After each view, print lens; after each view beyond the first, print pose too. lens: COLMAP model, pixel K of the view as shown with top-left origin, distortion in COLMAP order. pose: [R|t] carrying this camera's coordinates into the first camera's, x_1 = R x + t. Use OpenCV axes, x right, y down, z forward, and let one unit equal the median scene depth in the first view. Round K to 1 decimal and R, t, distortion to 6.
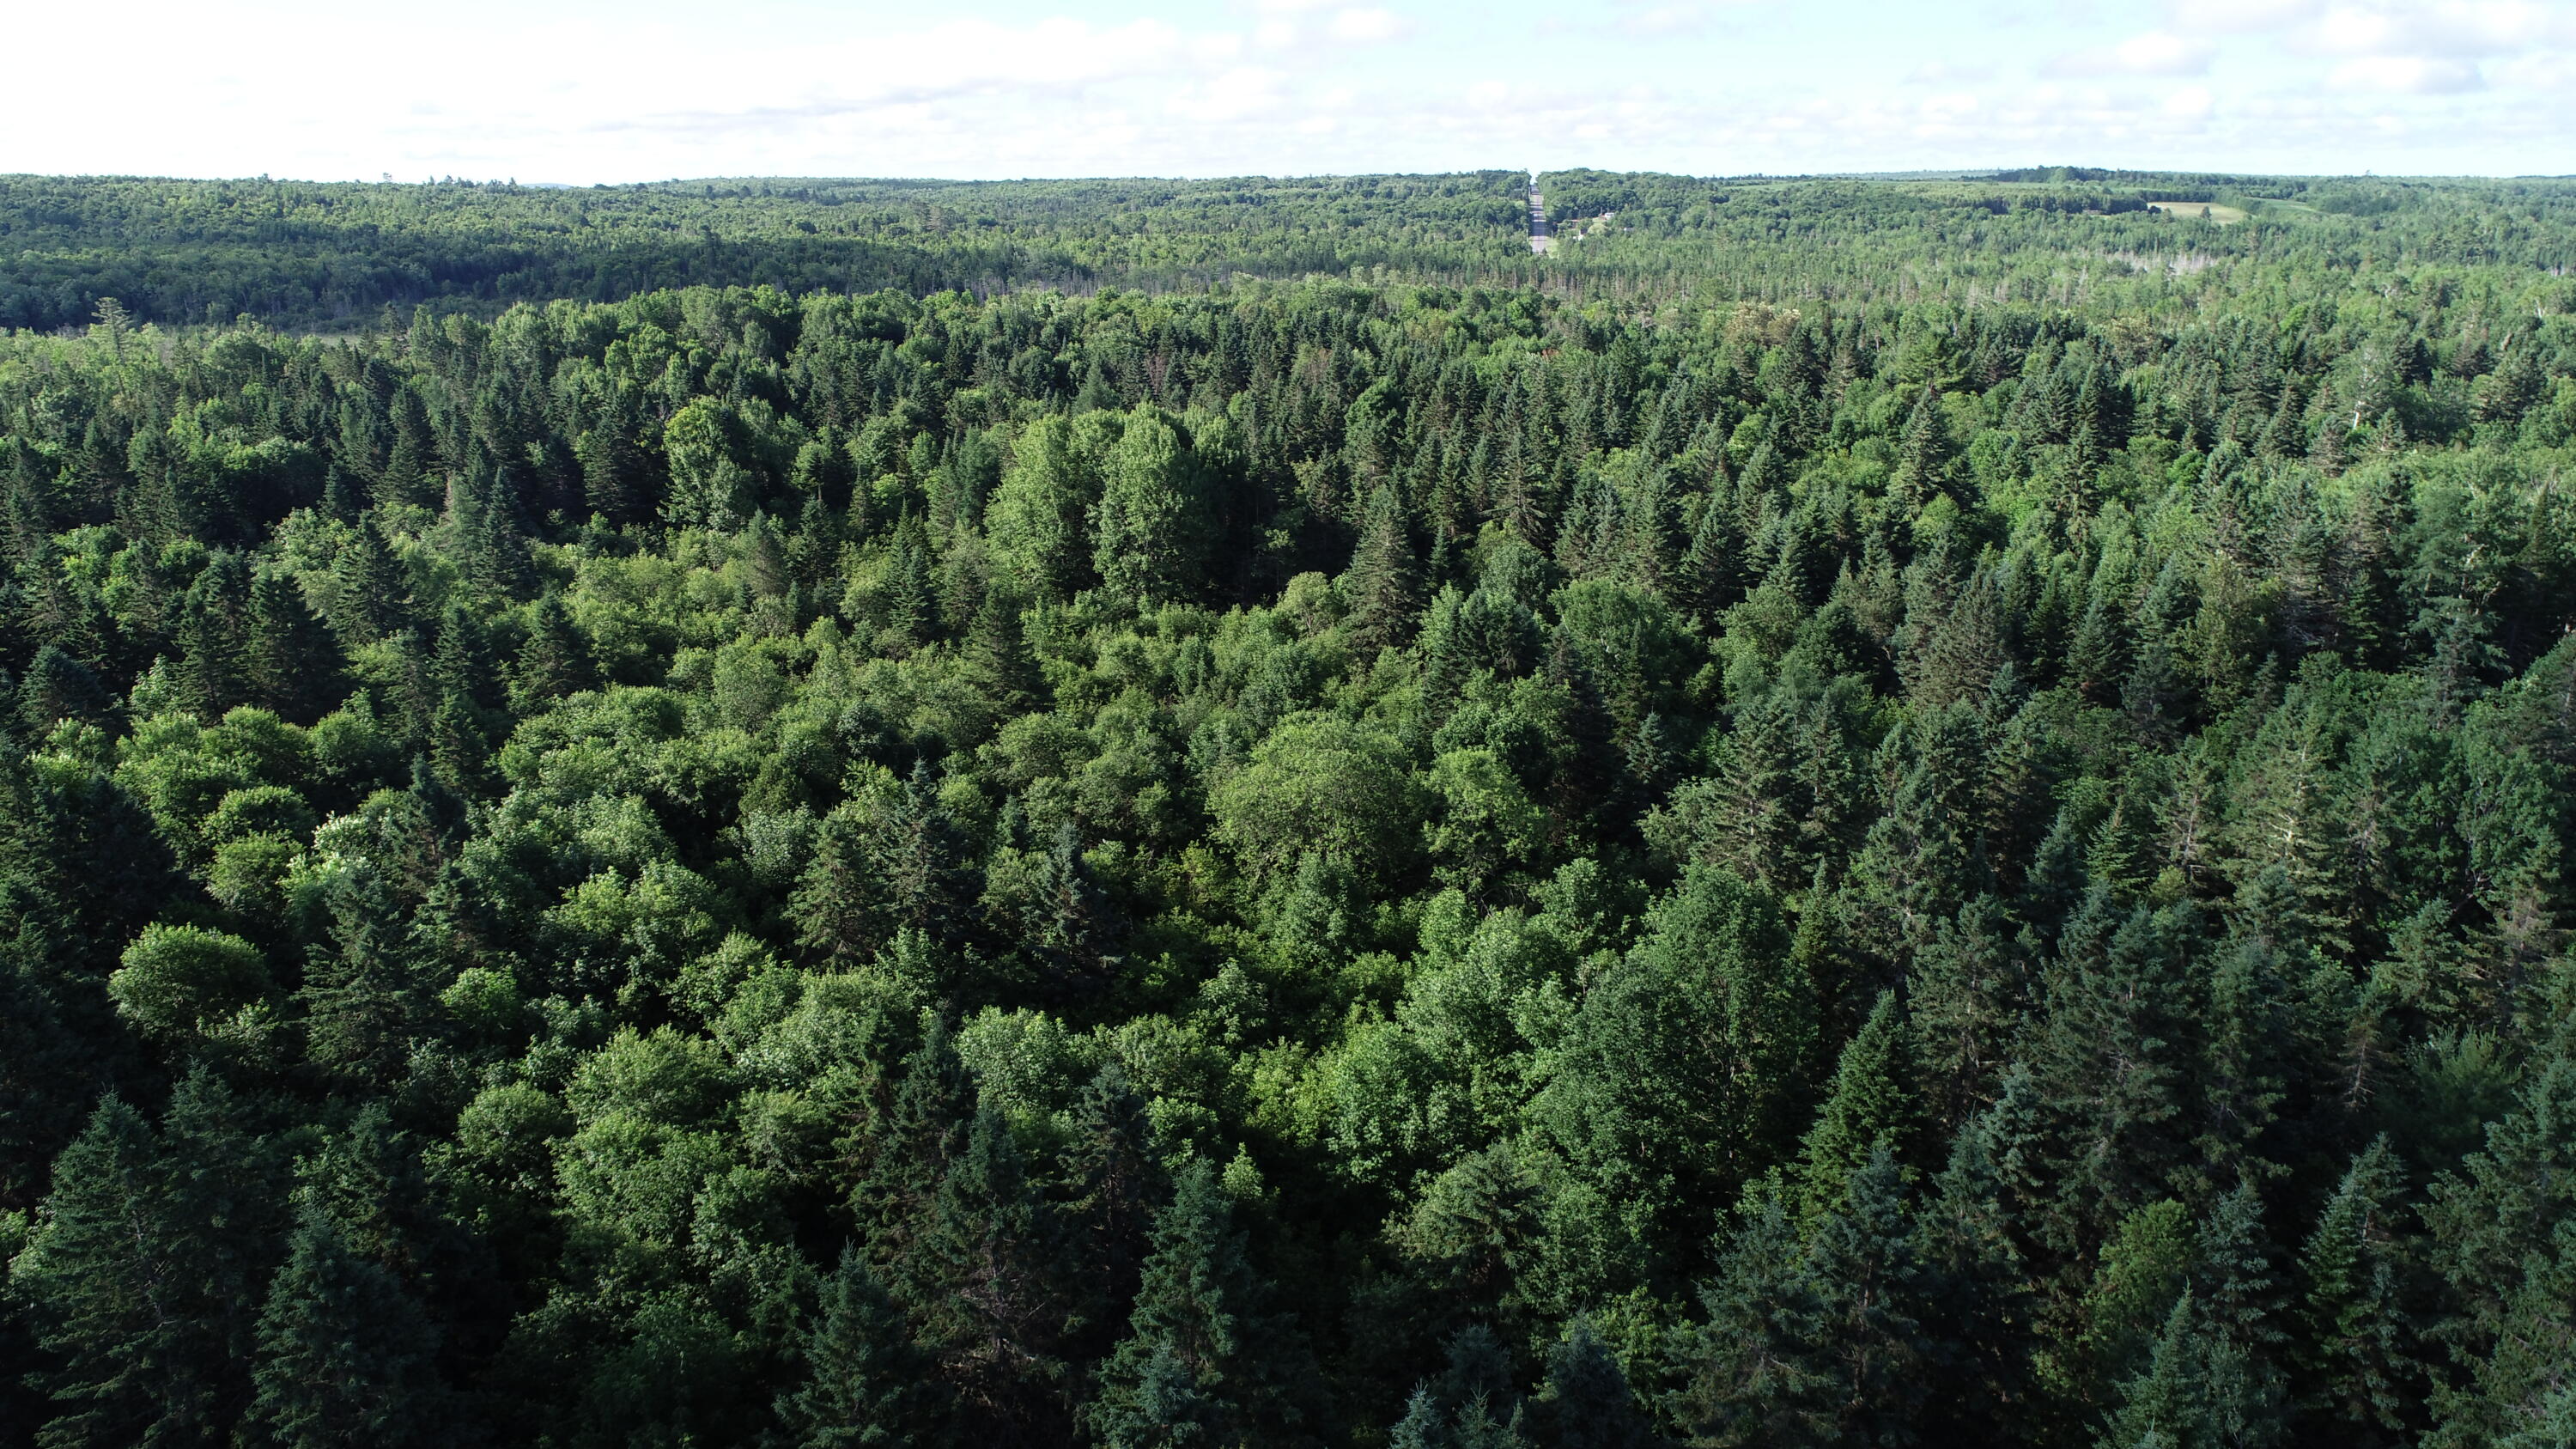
lens RADIAL K [[1719.7, 0, 1282.3], [0, 1719.7, 727.5], [0, 0, 1]] dist [0.000785, -0.003516]
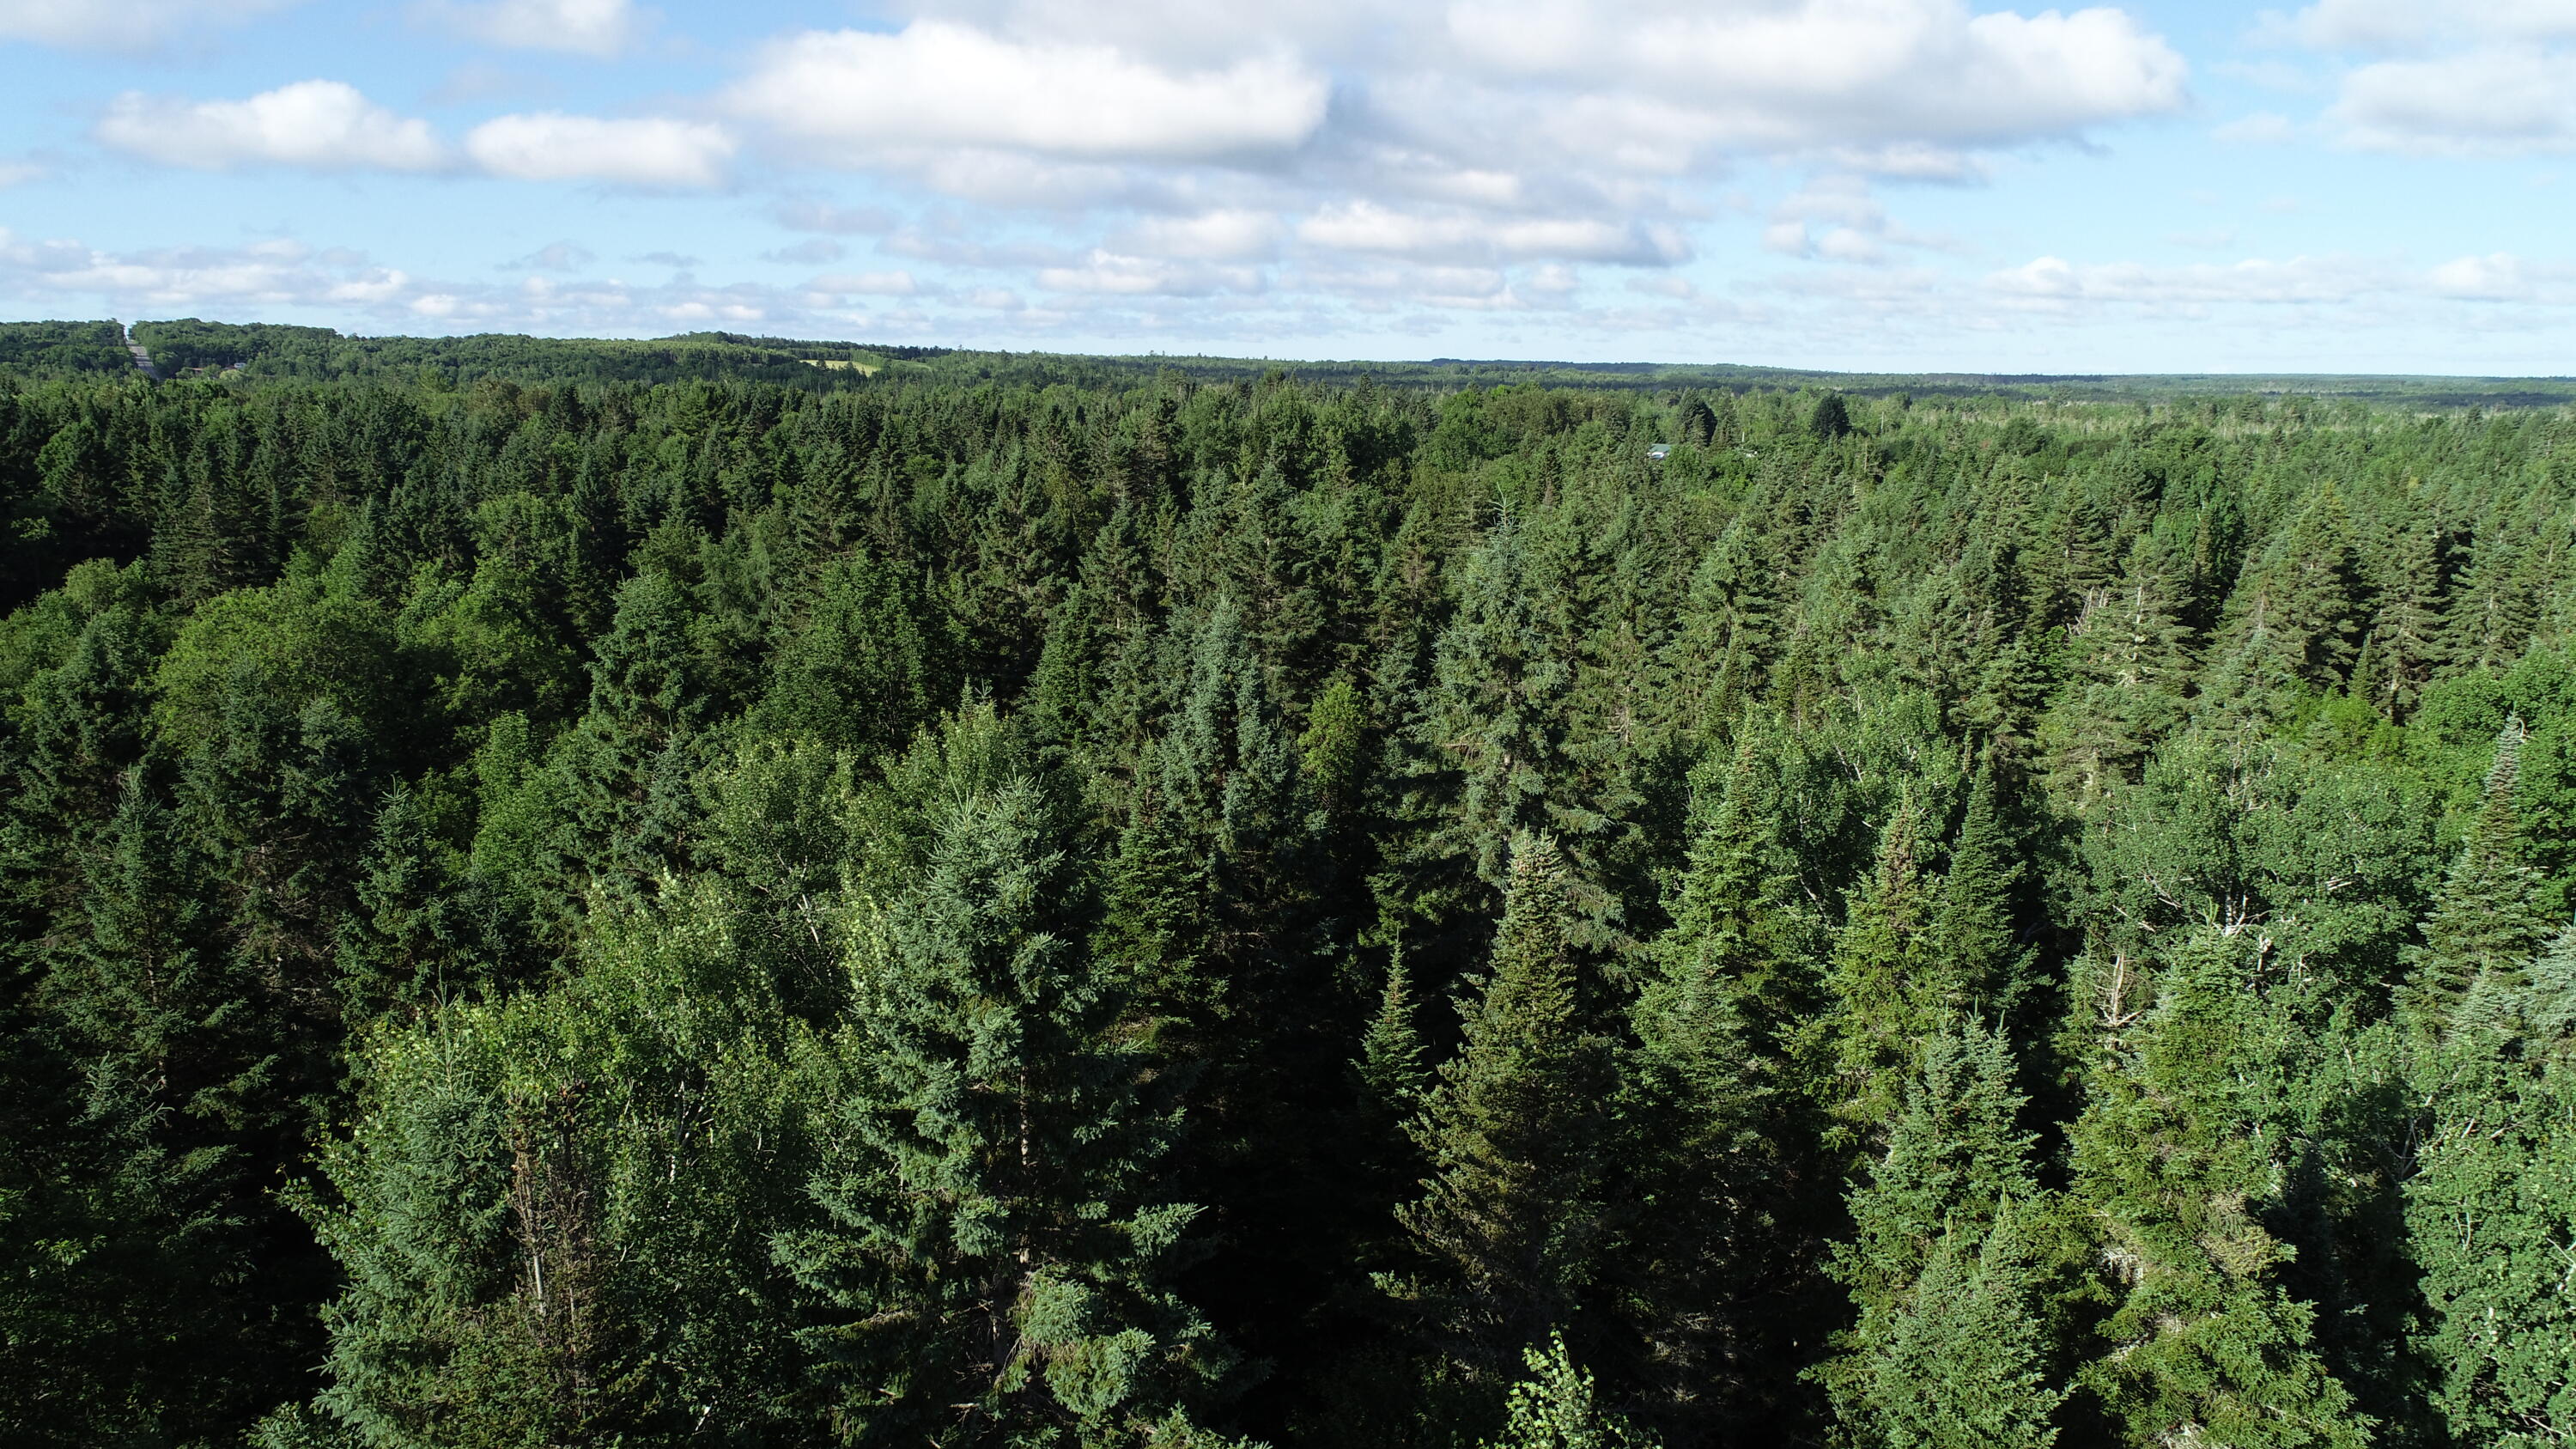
lens RADIAL K [[1719.6, 0, 1285.0], [0, 1719.6, 739.4], [0, 0, 1]] dist [-0.008480, 0.001375]
pose [[0.746356, -0.127117, 0.653294, -0.164517], [0.185064, 0.982518, -0.020250, 0.178450], [-0.639299, 0.136015, 0.756833, 0.062762]]
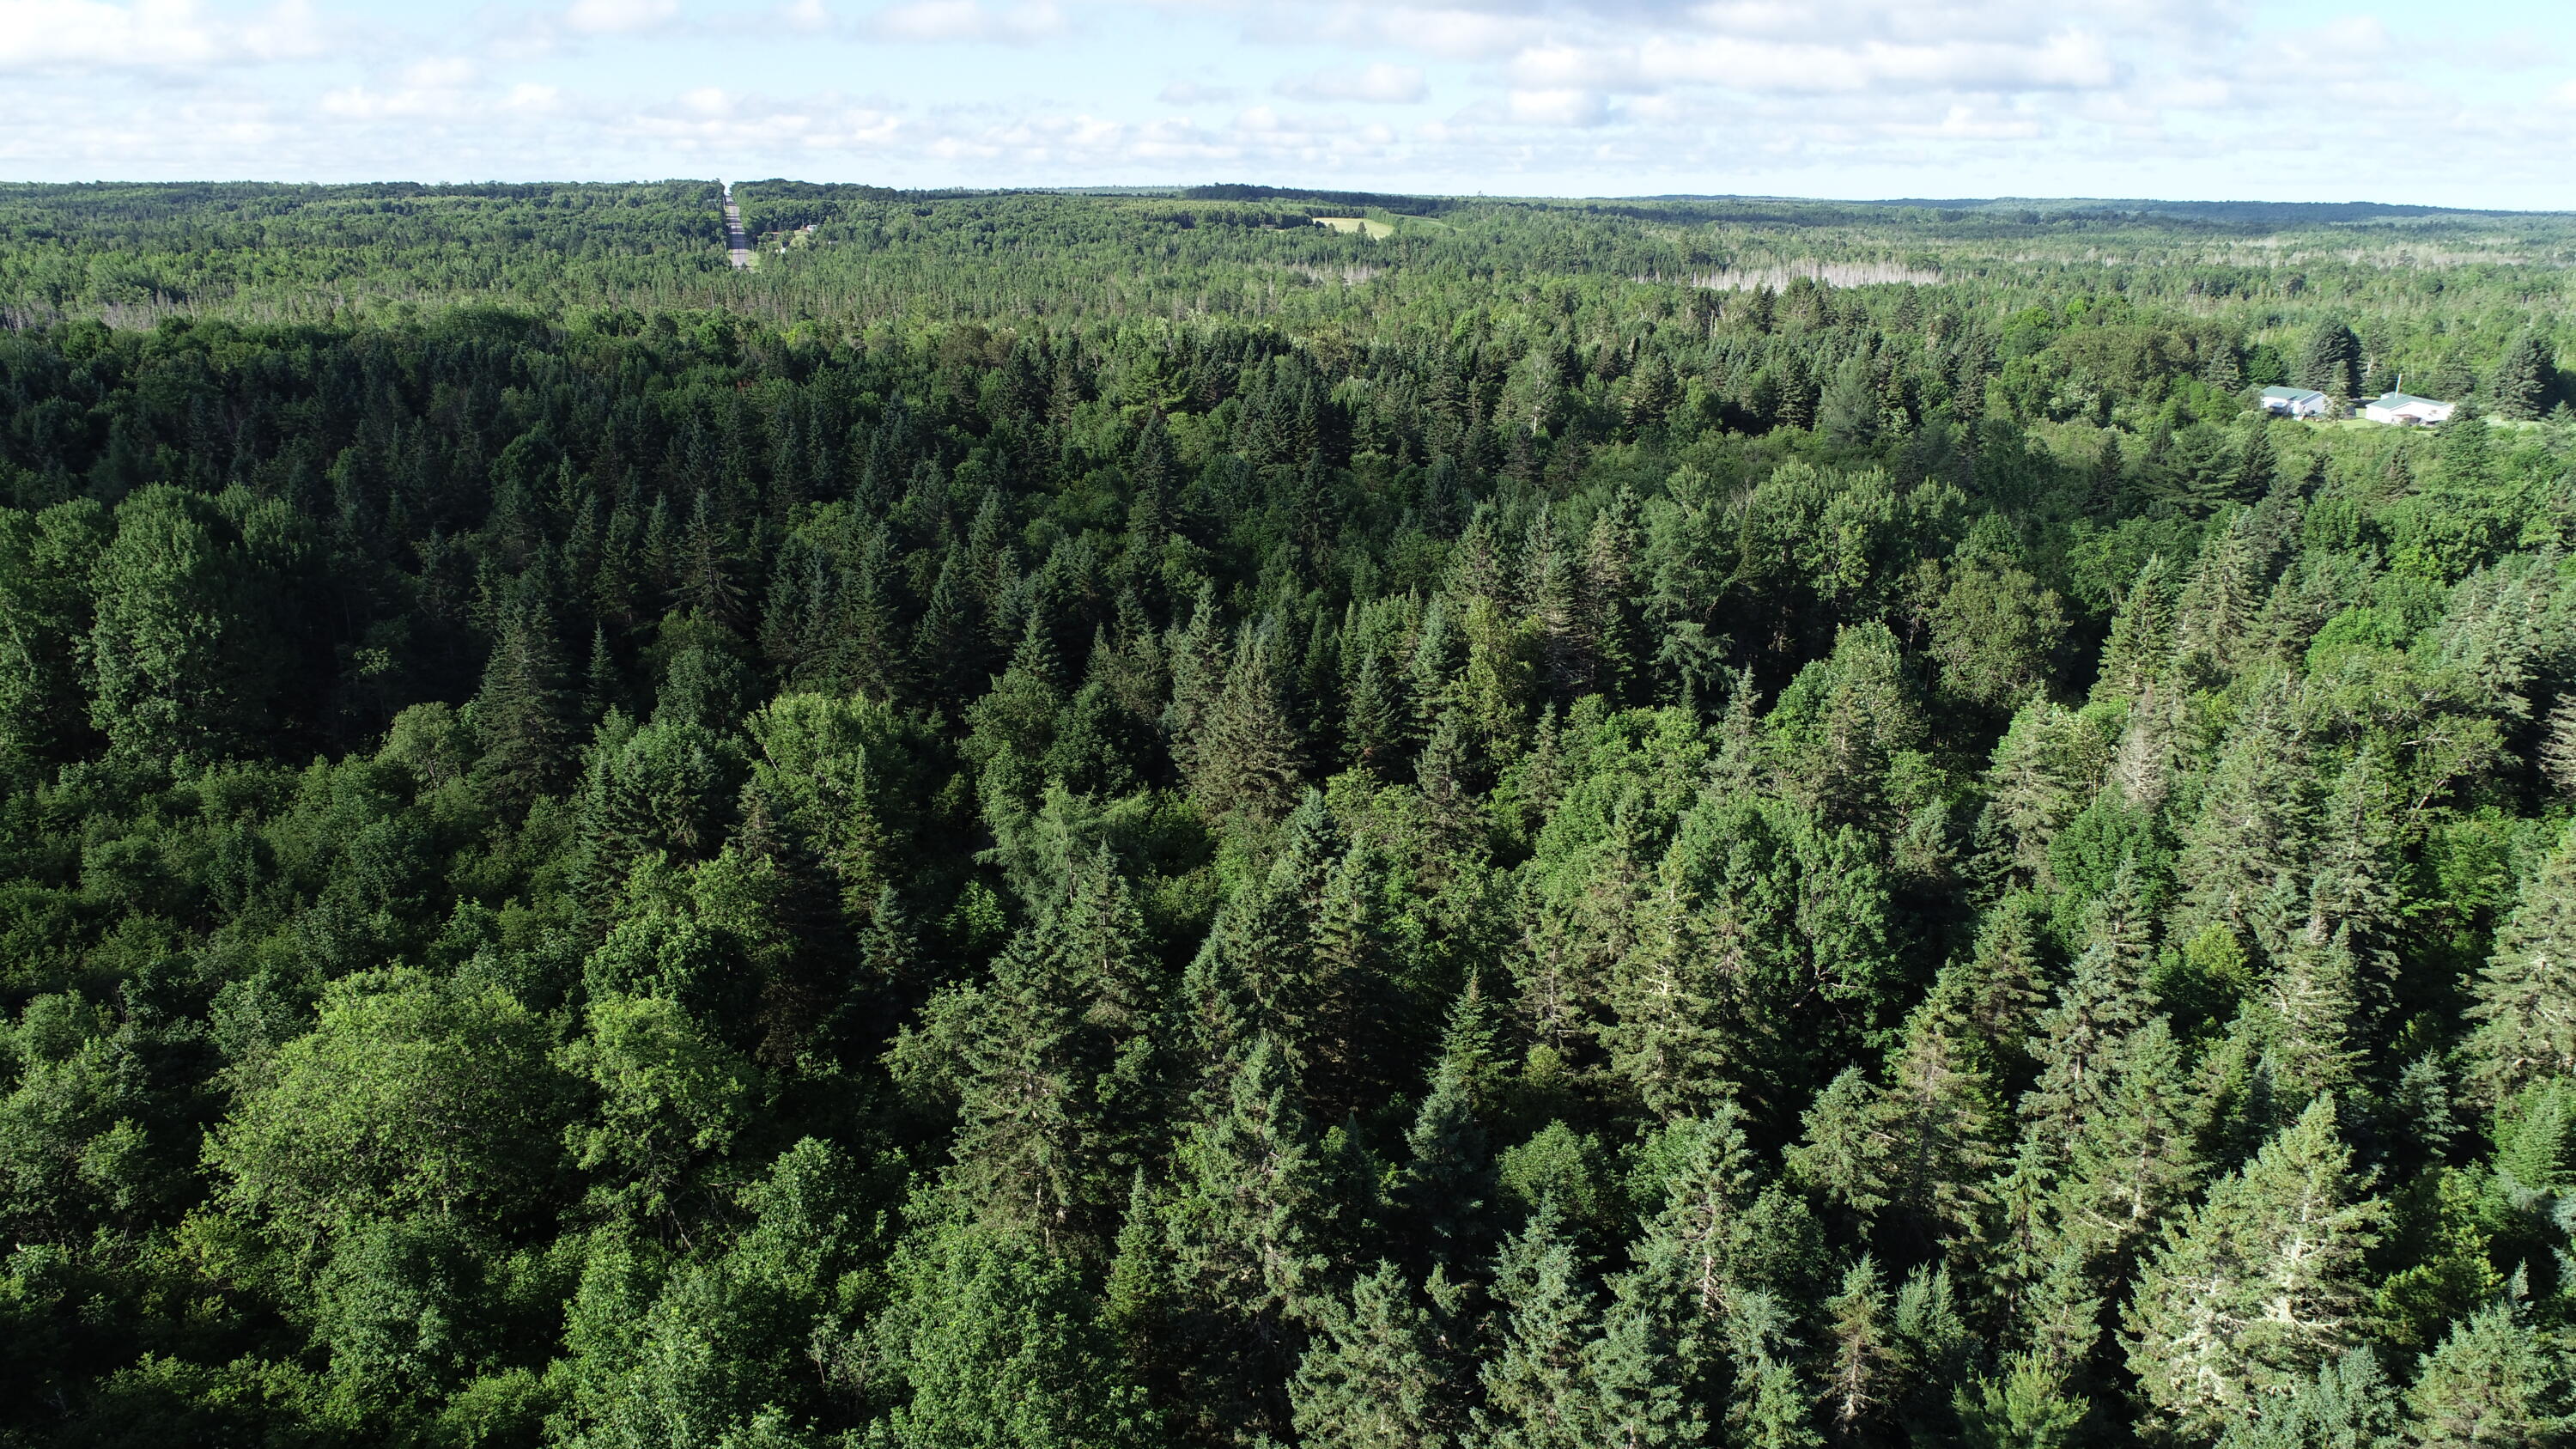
lens RADIAL K [[1727.6, 0, 1282.1], [0, 1727.6, 722.5], [0, 0, 1]] dist [-0.006470, 0.003605]
pose [[0.907052, -0.111584, 0.405963, 0.078091], [0.115742, 0.993175, 0.014380, -0.077977], [-0.404797, 0.033944, 0.913776, 0.251402]]
